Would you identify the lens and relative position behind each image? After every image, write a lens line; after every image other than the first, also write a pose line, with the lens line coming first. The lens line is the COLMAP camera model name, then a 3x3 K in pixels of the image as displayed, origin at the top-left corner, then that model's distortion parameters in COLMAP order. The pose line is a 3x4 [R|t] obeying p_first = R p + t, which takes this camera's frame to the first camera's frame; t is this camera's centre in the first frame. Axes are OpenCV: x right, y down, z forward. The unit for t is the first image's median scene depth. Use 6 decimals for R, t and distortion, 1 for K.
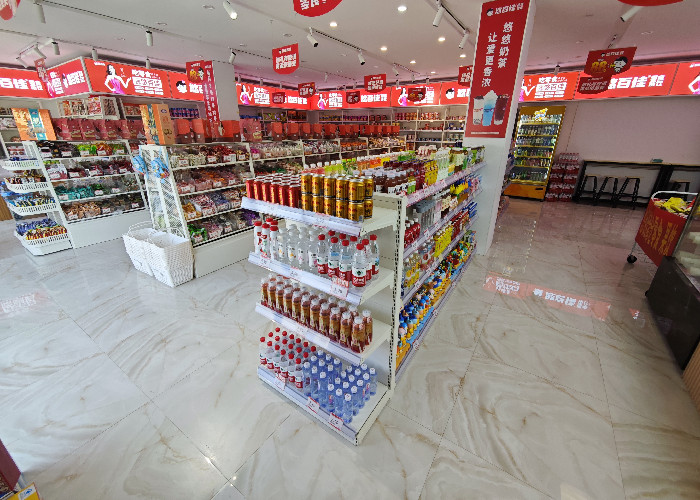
lens RADIAL K [[299.5, 0, 350.0], [0, 299.5, 250.0], [0, 0, 1]] dist [0.004522, 0.000219]
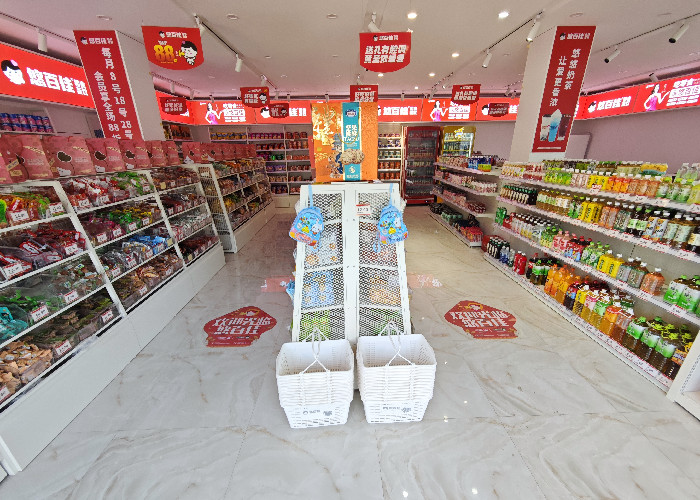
lens RADIAL K [[282.7, 0, 349.0], [0, 282.7, 271.3], [0, 0, 1]] dist [0.002804, 0.000368]
pose [[0.805337, -0.253299, 0.535978, -0.778164], [0.236981, 0.966293, 0.100586, -0.210802], [-0.543390, 0.046011, 0.838219, 0.497421]]
